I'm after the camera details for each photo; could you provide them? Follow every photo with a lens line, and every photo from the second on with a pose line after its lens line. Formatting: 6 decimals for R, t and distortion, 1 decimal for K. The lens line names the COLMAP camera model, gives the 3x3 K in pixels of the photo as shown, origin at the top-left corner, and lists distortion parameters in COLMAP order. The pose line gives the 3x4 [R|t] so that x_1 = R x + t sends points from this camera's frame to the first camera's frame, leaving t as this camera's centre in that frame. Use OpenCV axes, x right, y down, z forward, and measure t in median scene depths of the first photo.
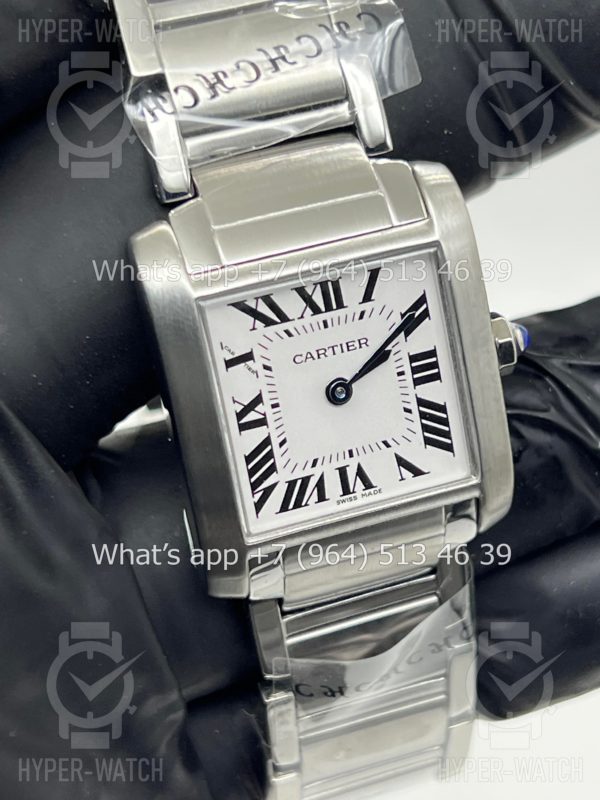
lens RADIAL K [[1943.1, 0, 300.0], [0, 1943.1, 400.0], [0, 0, 1]] dist [0.088913, 0.071352]
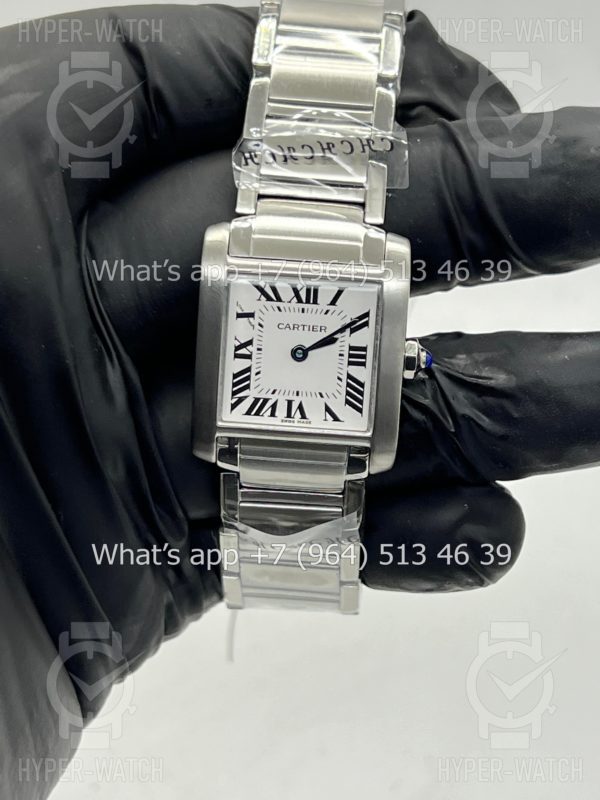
lens RADIAL K [[1943.1, 0, 300.0], [0, 1943.1, 400.0], [0, 0, 1]] dist [0.088913, 0.071352]
pose [[0.923730, 0.288141, -0.252384, 0.439633], [-0.308743, 0.950064, -0.045339, 0.105953], [0.226717, 0.119803, 0.966564, -0.562567]]
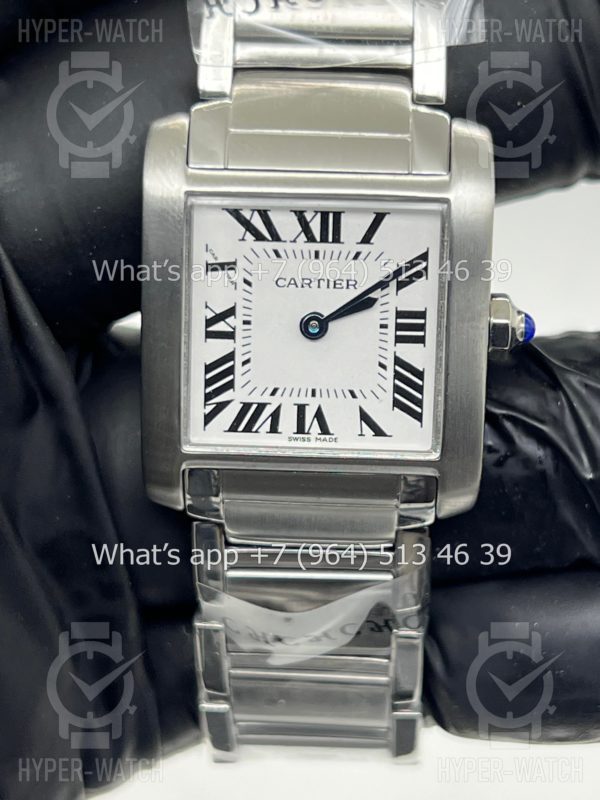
lens RADIAL K [[1943.1, 0, 300.0], [0, 1943.1, 400.0], [0, 0, 1]] dist [0.088913, 0.071352]
pose [[0.930722, 0.257981, -0.259236, 0.274314], [-0.270200, 0.962729, -0.012019, 0.044748], [0.246474, 0.081232, 0.965739, 0.060650]]
